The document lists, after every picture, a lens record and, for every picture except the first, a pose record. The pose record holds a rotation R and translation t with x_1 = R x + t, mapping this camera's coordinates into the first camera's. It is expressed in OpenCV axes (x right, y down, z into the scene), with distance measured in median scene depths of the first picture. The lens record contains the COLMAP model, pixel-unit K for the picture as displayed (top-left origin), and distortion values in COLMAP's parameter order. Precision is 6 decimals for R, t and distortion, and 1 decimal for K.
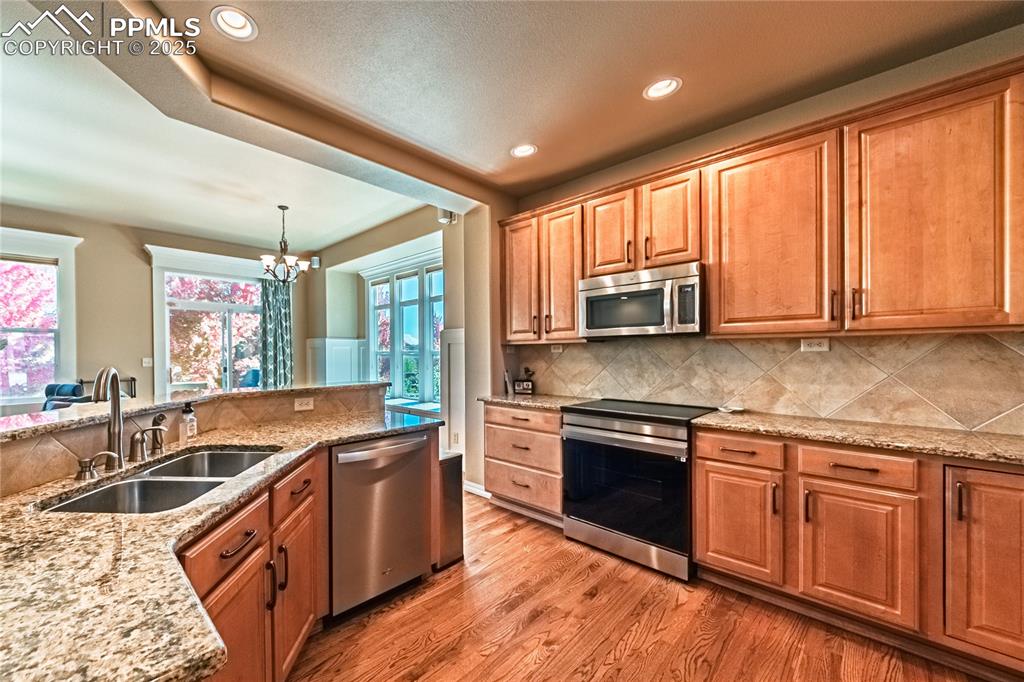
lens RADIAL K [[406.3, 0, 439.1], [0, 406.3, 356.8], [0, 0, 1]] dist [-0.001704, -0.000266]
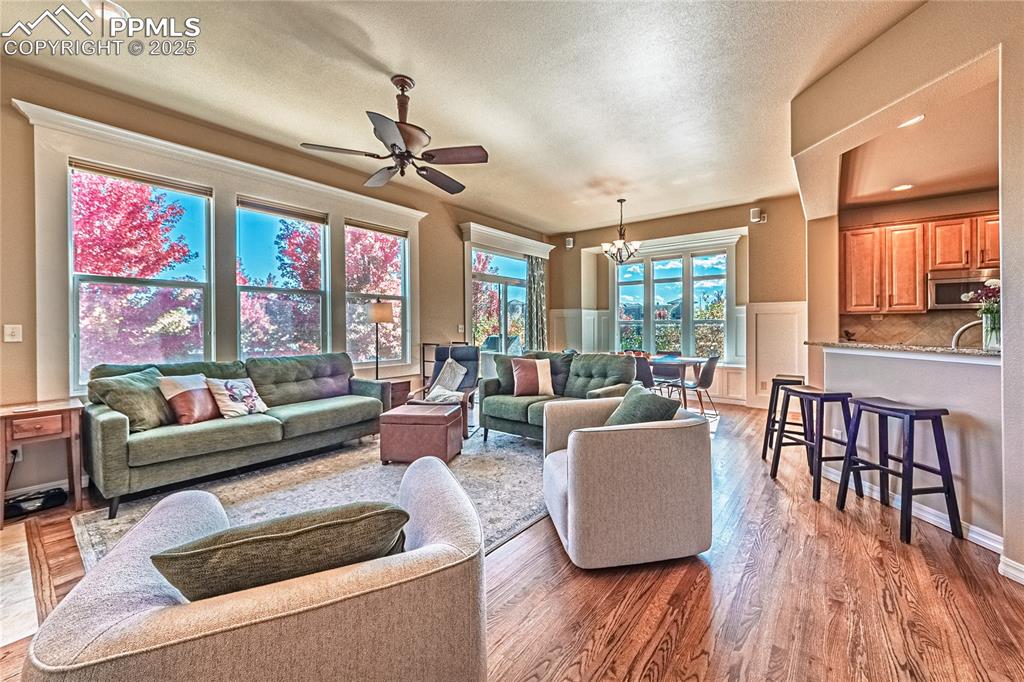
lens RADIAL K [[396.2, 0, 540.7], [0, 396.2, 326.1], [0, 0, 1]] dist [-0.001431, -0.000353]
pose [[0.979013, 0.003892, 0.203760, -0.808465], [-0.001723, 0.999940, -0.010819, 0.019849], [-0.203790, 0.010241, 0.978961, -0.101955]]
